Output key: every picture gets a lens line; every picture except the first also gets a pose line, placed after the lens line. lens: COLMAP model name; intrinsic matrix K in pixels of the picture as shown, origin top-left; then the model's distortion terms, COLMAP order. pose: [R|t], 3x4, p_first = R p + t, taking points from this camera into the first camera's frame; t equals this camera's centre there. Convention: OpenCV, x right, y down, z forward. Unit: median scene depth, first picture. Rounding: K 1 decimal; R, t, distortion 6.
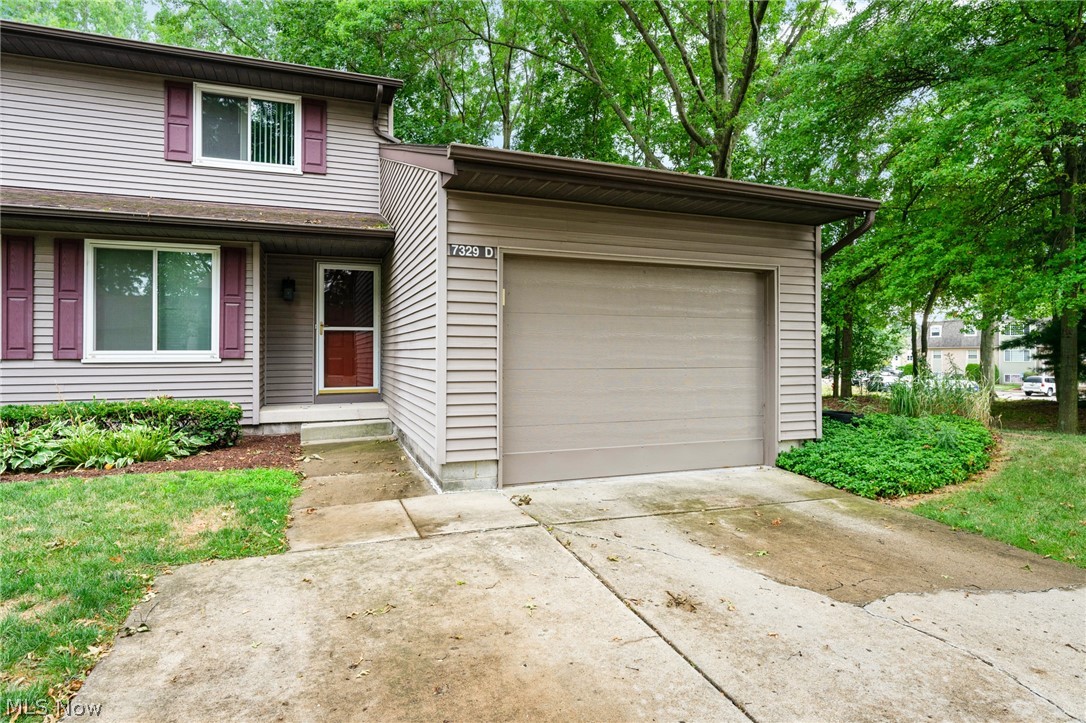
lens RADIAL K [[597.9, 0, 543.5], [0, 597.9, 353.9], [0, 0, 1]] dist [-0.001544, 0.001444]
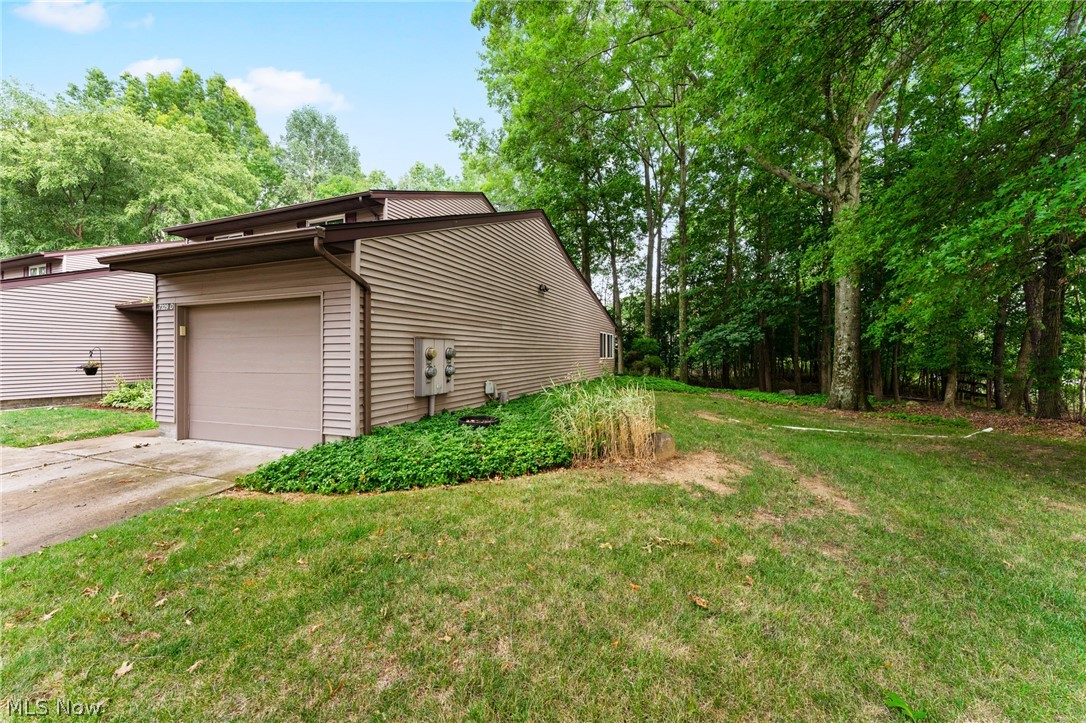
lens RADIAL K [[438.2, 0, 540.1], [0, 438.2, 358.7], [0, 0, 1]] dist [0.001824, 0.000150]
pose [[0.738568, 0.001945, -0.674176, 1.492551], [0.004443, 0.999960, 0.007753, -0.016232], [0.674164, -0.008722, 0.738530, 0.710896]]
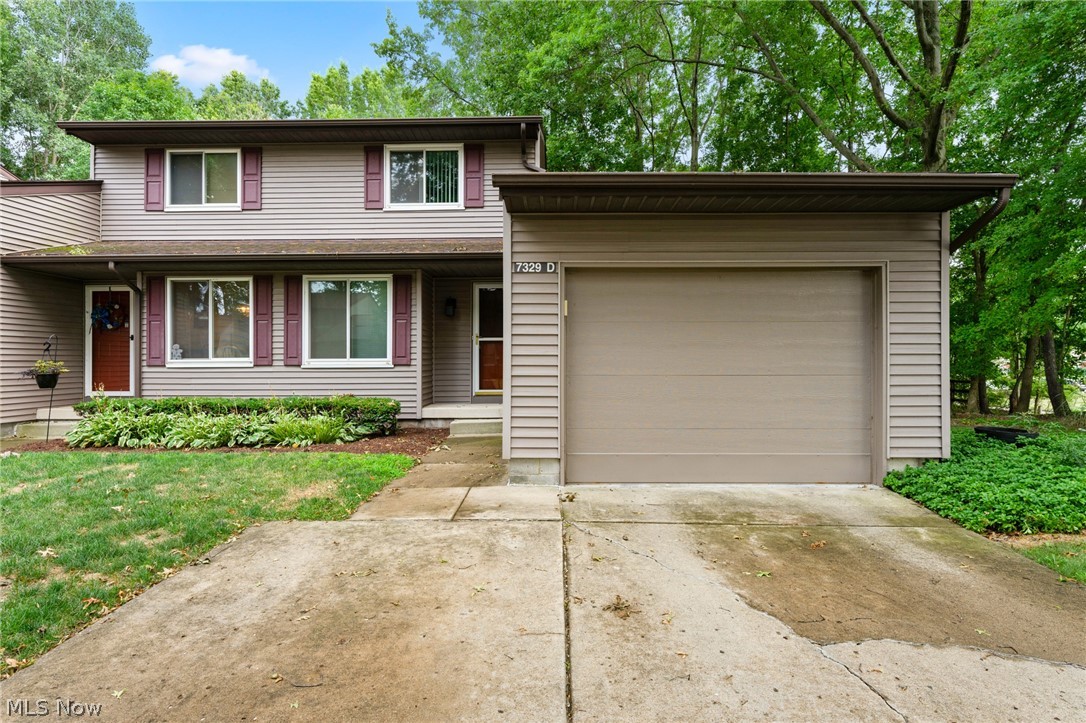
lens RADIAL K [[559.7, 0, 546.6], [0, 559.7, 364.2], [0, 0, 1]] dist [-0.002590, 0.001365]
pose [[0.930909, 0.000589, -0.365252, 0.252260], [0.001364, 0.999986, 0.005088, 0.000985], [0.365250, -0.005234, 0.930895, 0.045769]]
